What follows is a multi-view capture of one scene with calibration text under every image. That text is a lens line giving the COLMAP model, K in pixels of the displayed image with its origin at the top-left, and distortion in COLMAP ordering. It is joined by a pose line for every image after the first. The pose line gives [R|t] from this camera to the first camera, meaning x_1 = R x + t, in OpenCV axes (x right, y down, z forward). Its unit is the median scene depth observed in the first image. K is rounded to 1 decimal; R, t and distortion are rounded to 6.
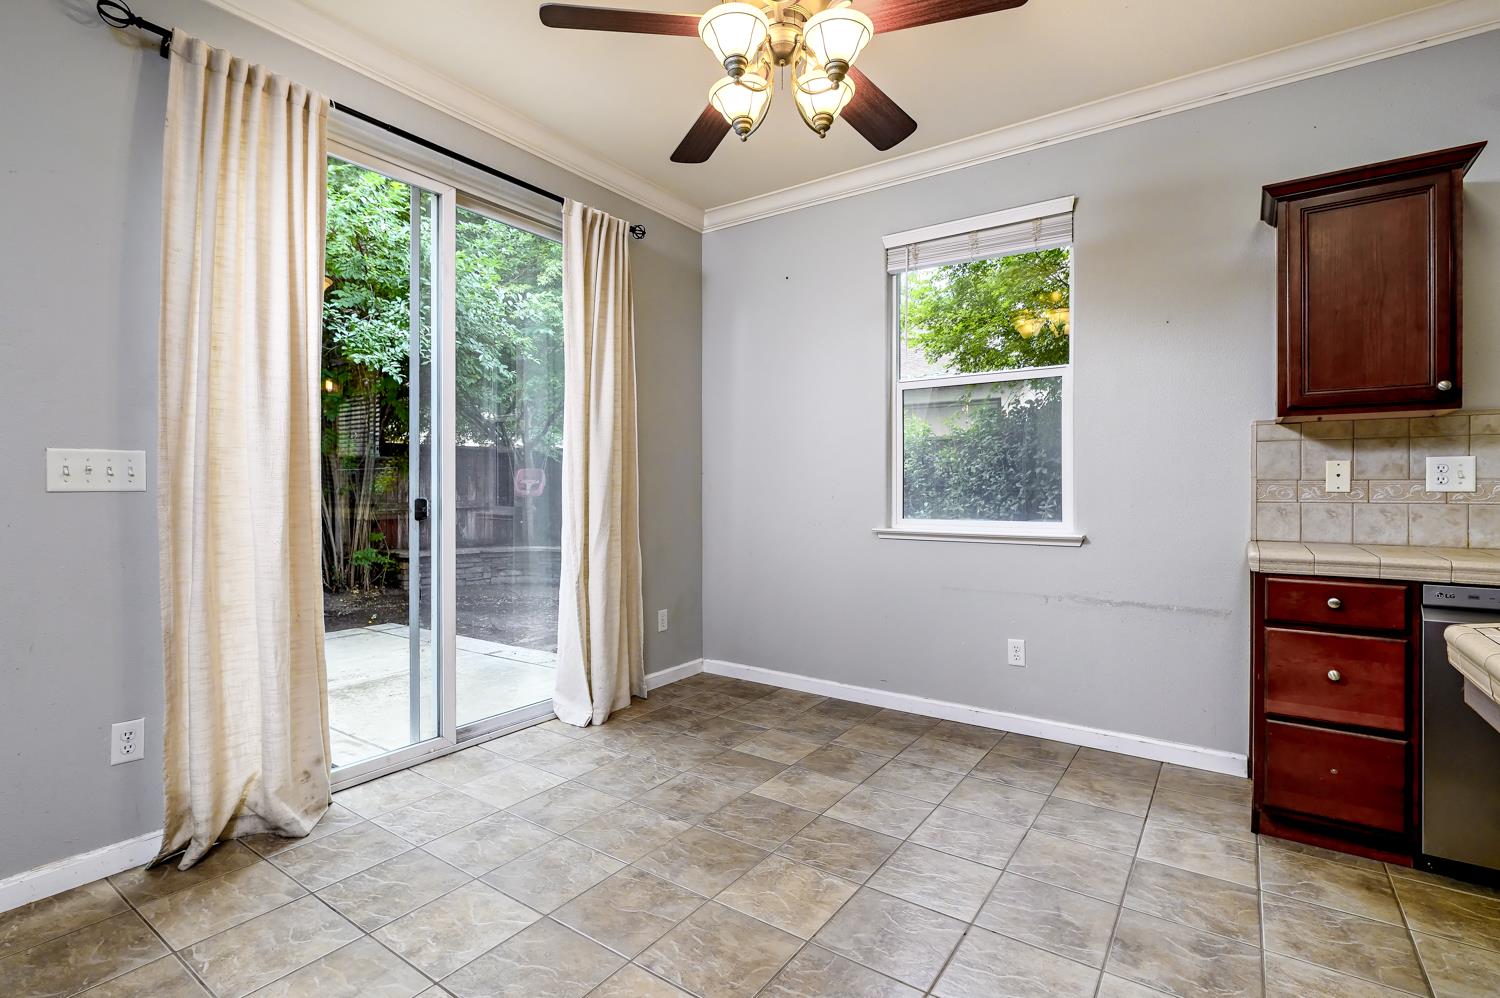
lens RADIAL K [[706.7, 0, 748.6], [0, 706.7, 488.6], [0, 0, 1]] dist [-0.001091, -0.000388]
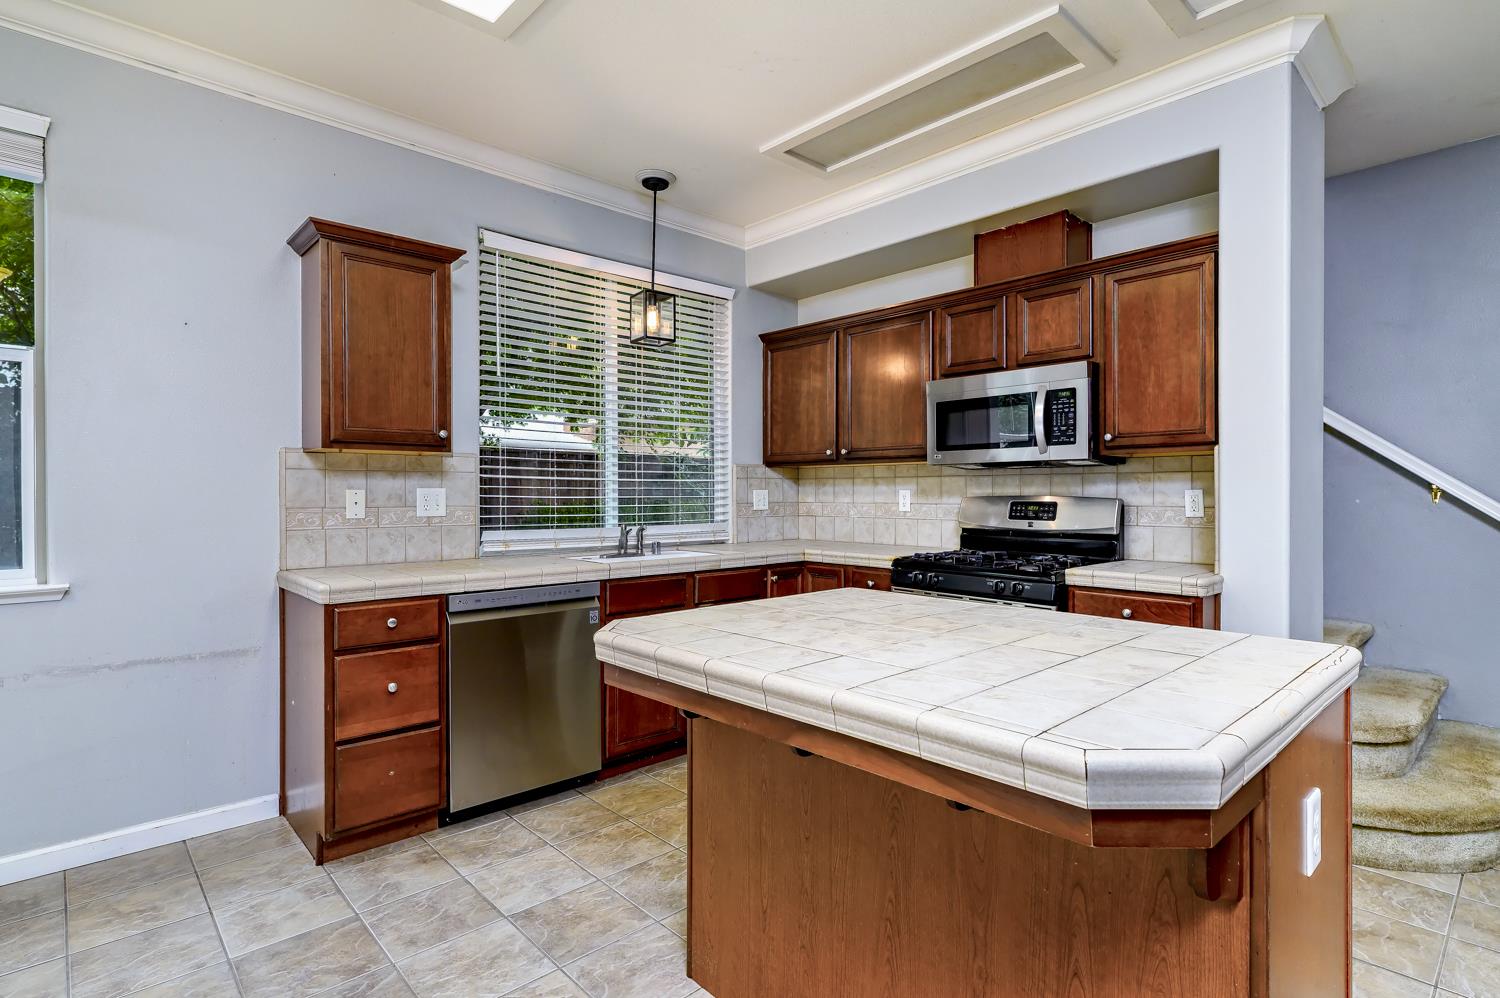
lens RADIAL K [[746.4, 0, 748.9], [0, 746.4, 491.4], [0, 0, 1]] dist [-0.001376, -0.000082]
pose [[0.209438, 0.001102, 0.977821, -0.192610], [0.001956, 0.999997, -0.001546, -0.039445], [-0.977820, 0.002236, 0.209435, 0.185914]]
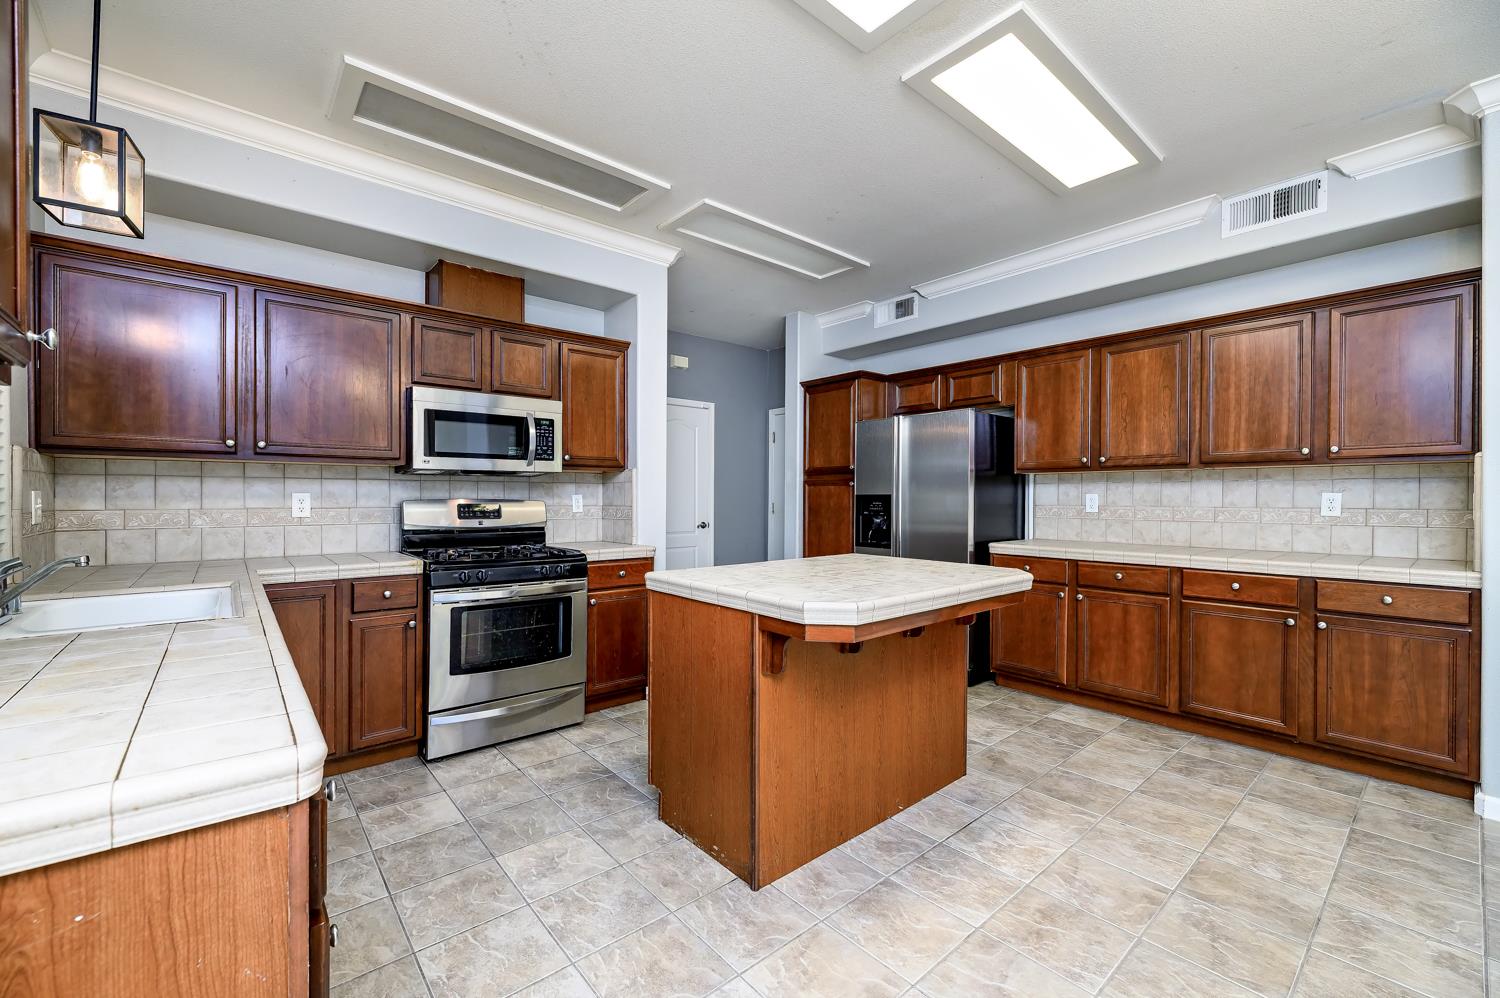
lens RADIAL K [[614.5, 0, 750.0], [0, 614.5, 499.0], [0, 0, 1]] dist [-0.000056, 0.000052]
pose [[-0.967513, -0.003055, 0.252802, 0.427447], [-0.002098, 0.999990, 0.004057, -0.038844], [-0.252812, 0.003395, -0.967510, 1.278279]]
